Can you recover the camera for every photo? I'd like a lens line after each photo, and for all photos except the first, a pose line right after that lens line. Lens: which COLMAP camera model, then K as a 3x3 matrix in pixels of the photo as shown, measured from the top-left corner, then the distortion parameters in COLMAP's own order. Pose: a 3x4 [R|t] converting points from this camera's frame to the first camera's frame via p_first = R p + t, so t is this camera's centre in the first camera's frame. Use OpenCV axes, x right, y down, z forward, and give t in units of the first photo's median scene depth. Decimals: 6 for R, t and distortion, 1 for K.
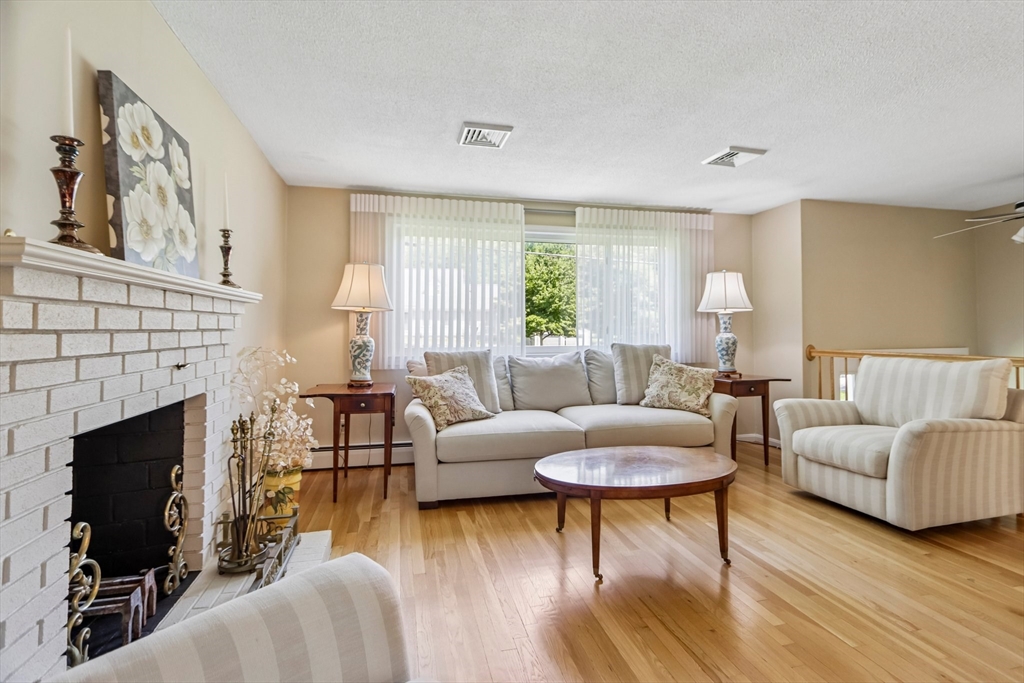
lens RADIAL K [[479.4, 0, 513.5], [0, 479.4, 336.3], [0, 0, 1]] dist [-0.000669, -0.001713]
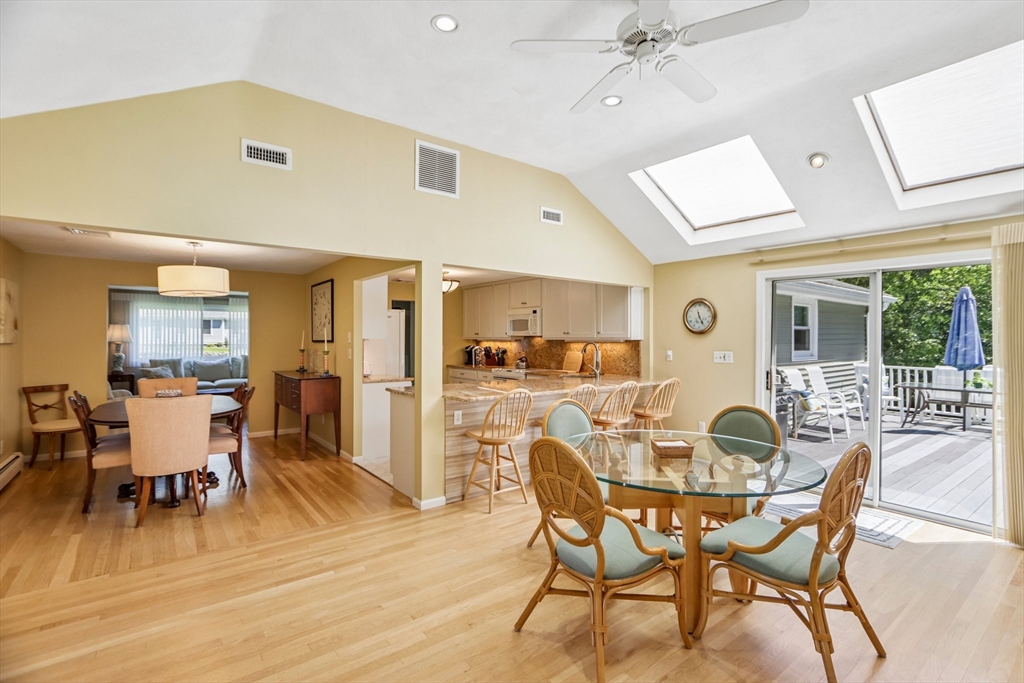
lens RADIAL K [[479.4, 0, 512.6], [0, 479.4, 343.7], [0, 0, 1]] dist [-0.000669, -0.001713]
pose [[0.916183, 0.000710, 0.400760, 0.548619], [-0.003461, 0.999975, 0.006141, -0.070359], [-0.400746, -0.007013, 0.916162, -2.044248]]
